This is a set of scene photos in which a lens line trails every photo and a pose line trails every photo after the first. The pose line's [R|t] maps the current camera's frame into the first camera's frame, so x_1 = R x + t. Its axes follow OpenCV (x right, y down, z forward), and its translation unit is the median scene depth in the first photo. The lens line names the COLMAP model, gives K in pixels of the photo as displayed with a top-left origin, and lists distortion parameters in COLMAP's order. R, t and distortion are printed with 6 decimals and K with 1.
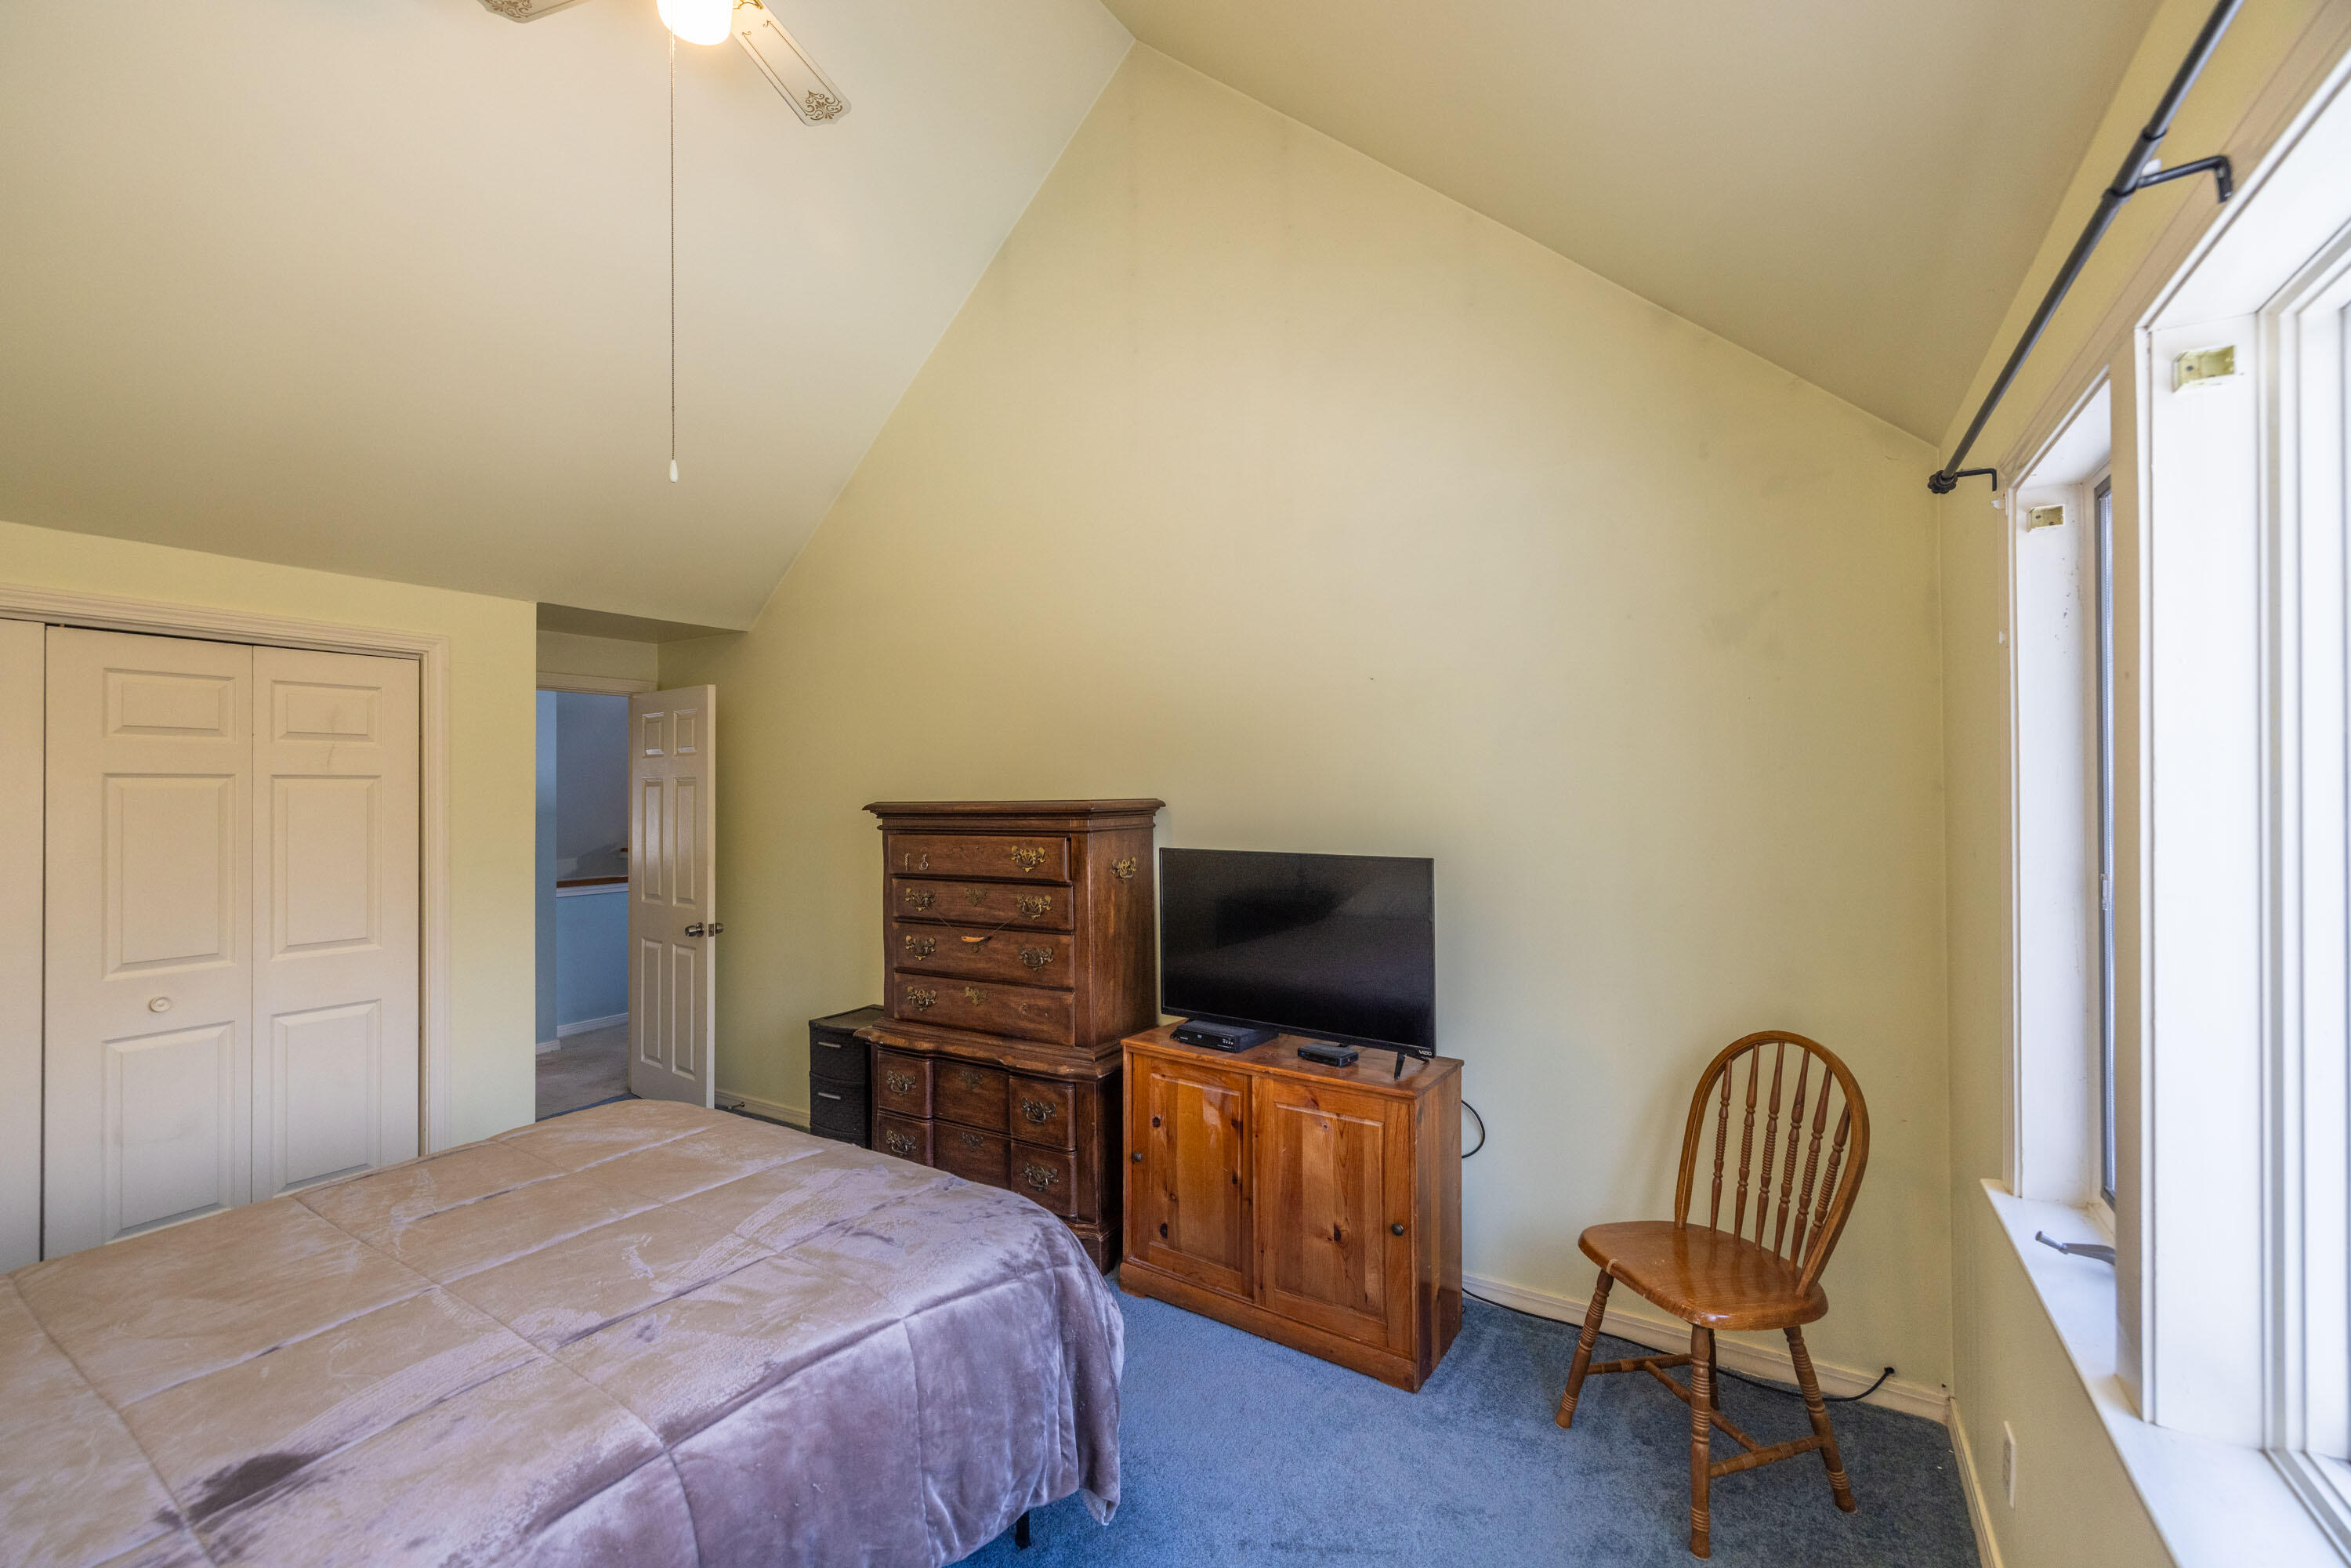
lens RADIAL K [[1006.9, 0, 1175.5], [0, 1006.9, 784.0], [0, 0, 1]] dist [0.000913, -0.000010]
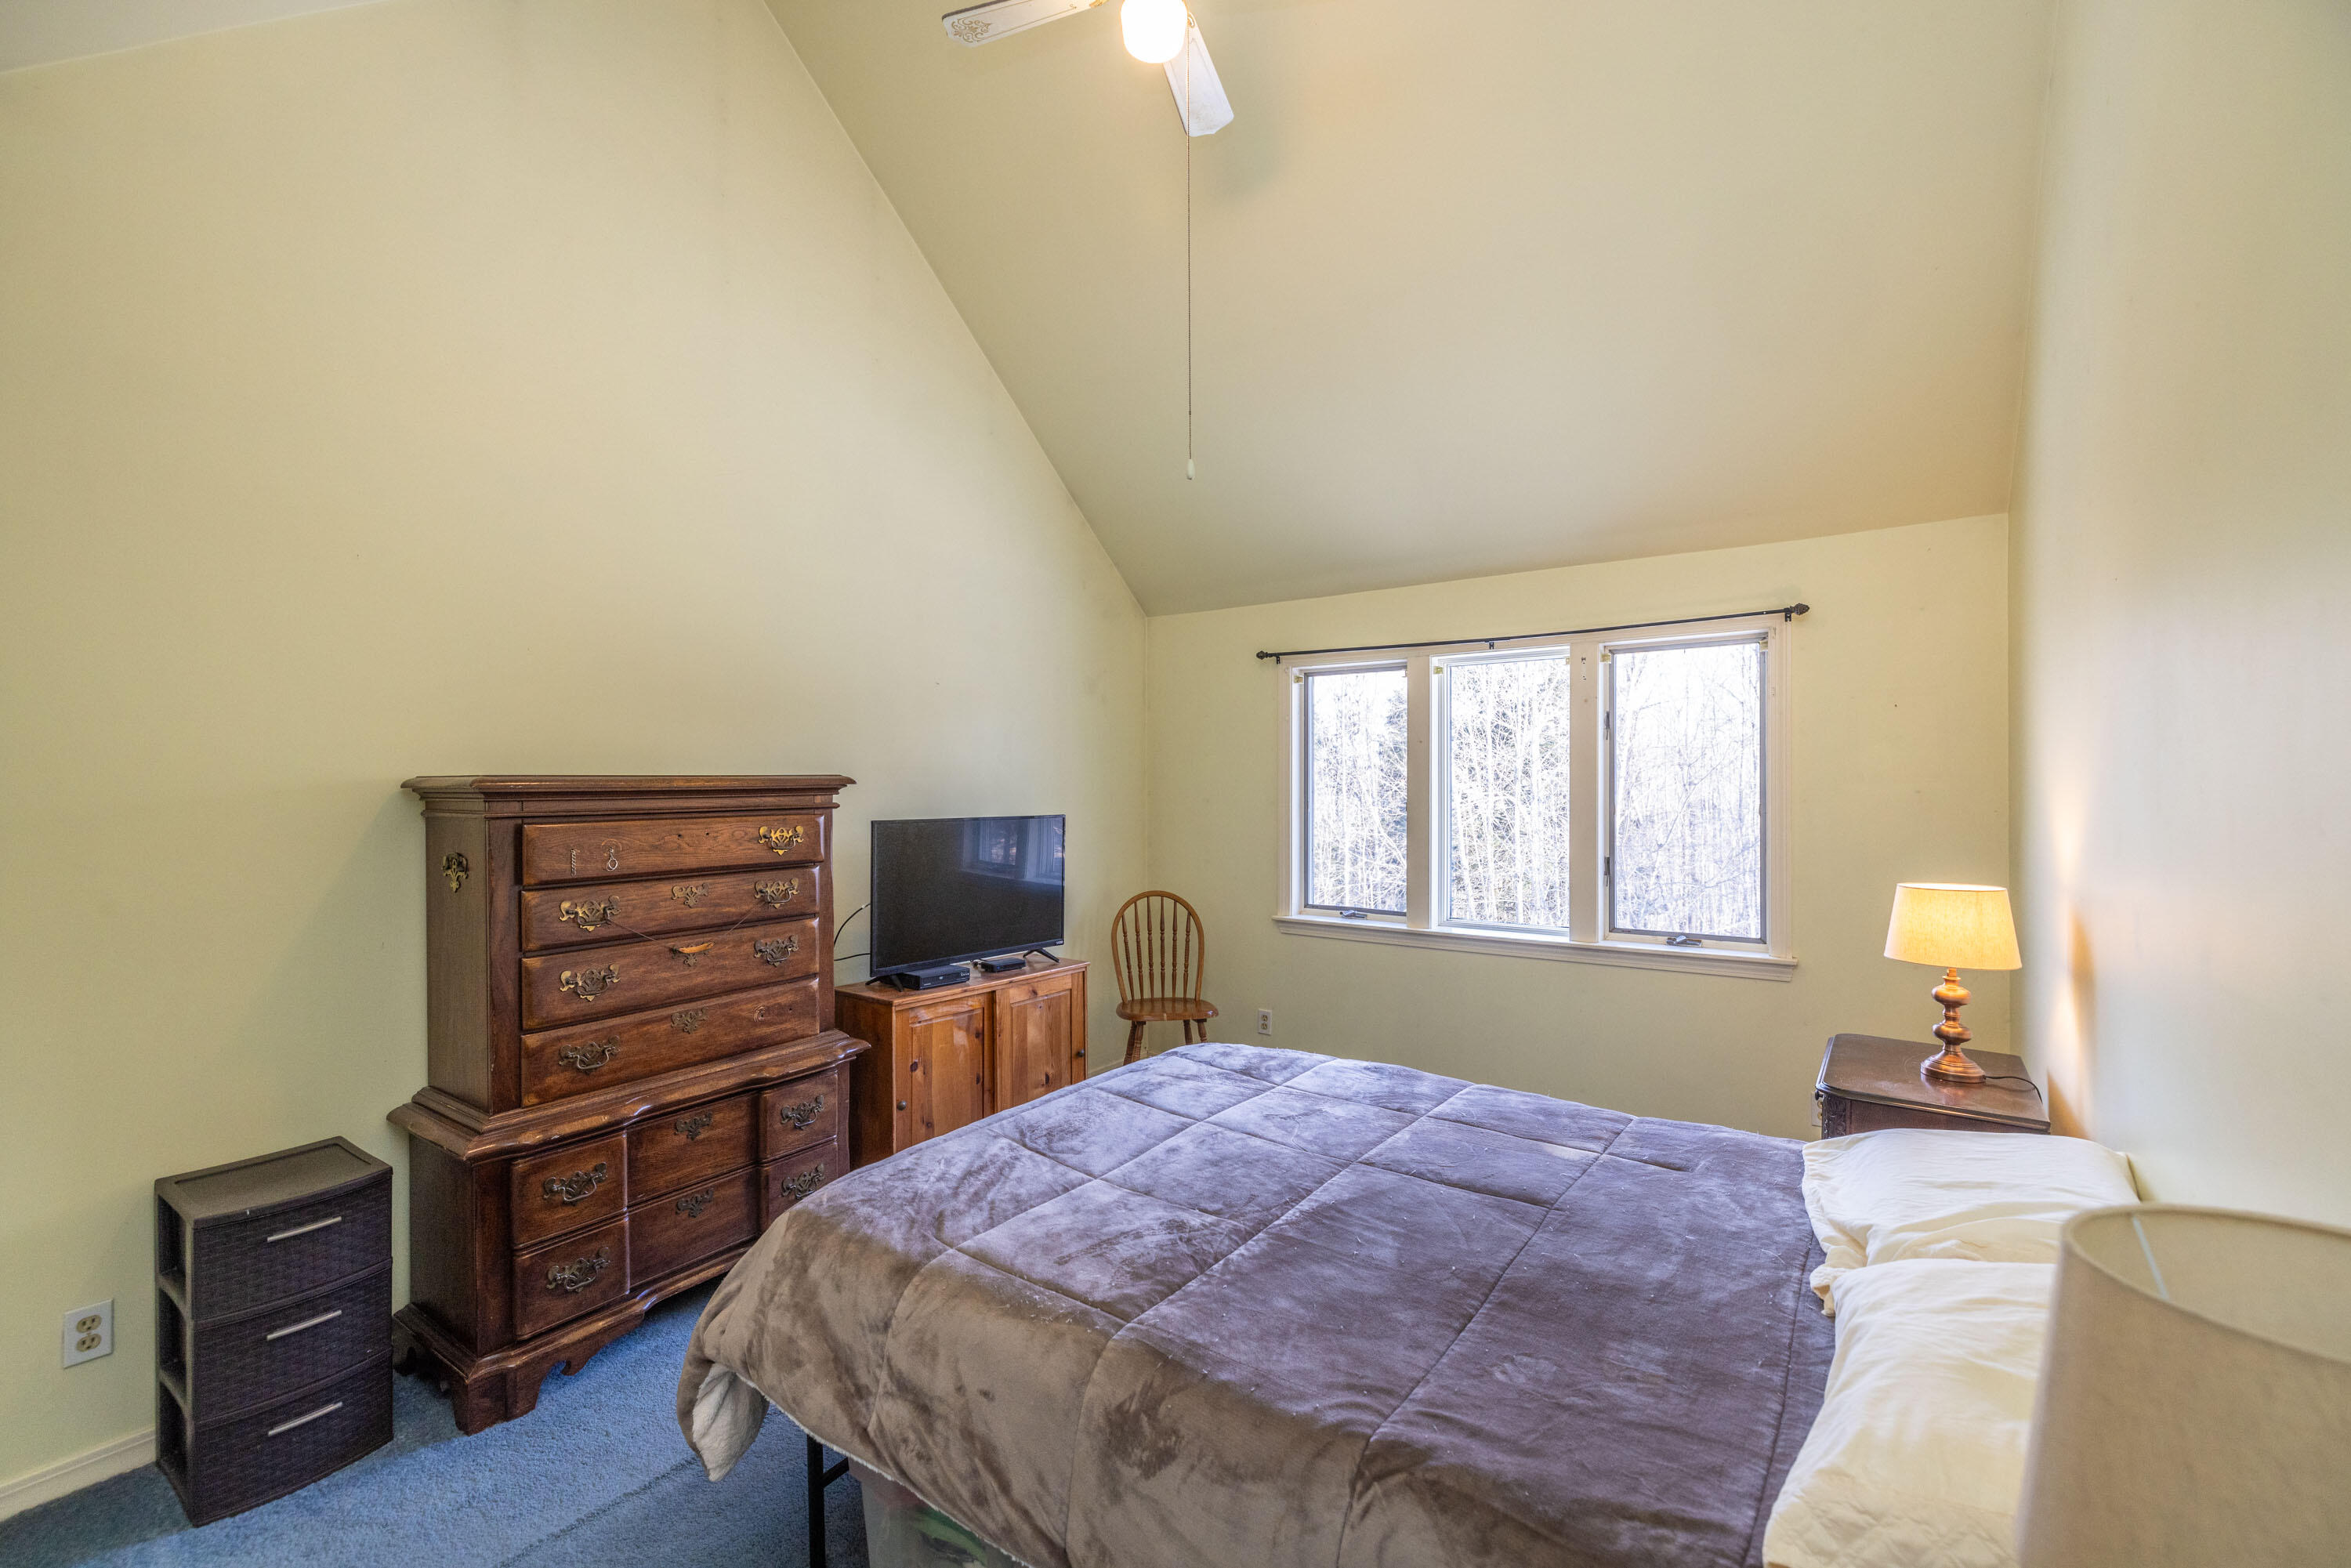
lens RADIAL K [[1006.9, 0, 1175.5], [0, 1006.9, 784.0], [0, 0, 1]] dist [0.000913, -0.000010]
pose [[0.041132, 0.006432, 0.999133, -1.030084], [-0.003944, 0.999973, -0.006275, 0.029343], [-0.999146, -0.003683, 0.041156, 0.618461]]
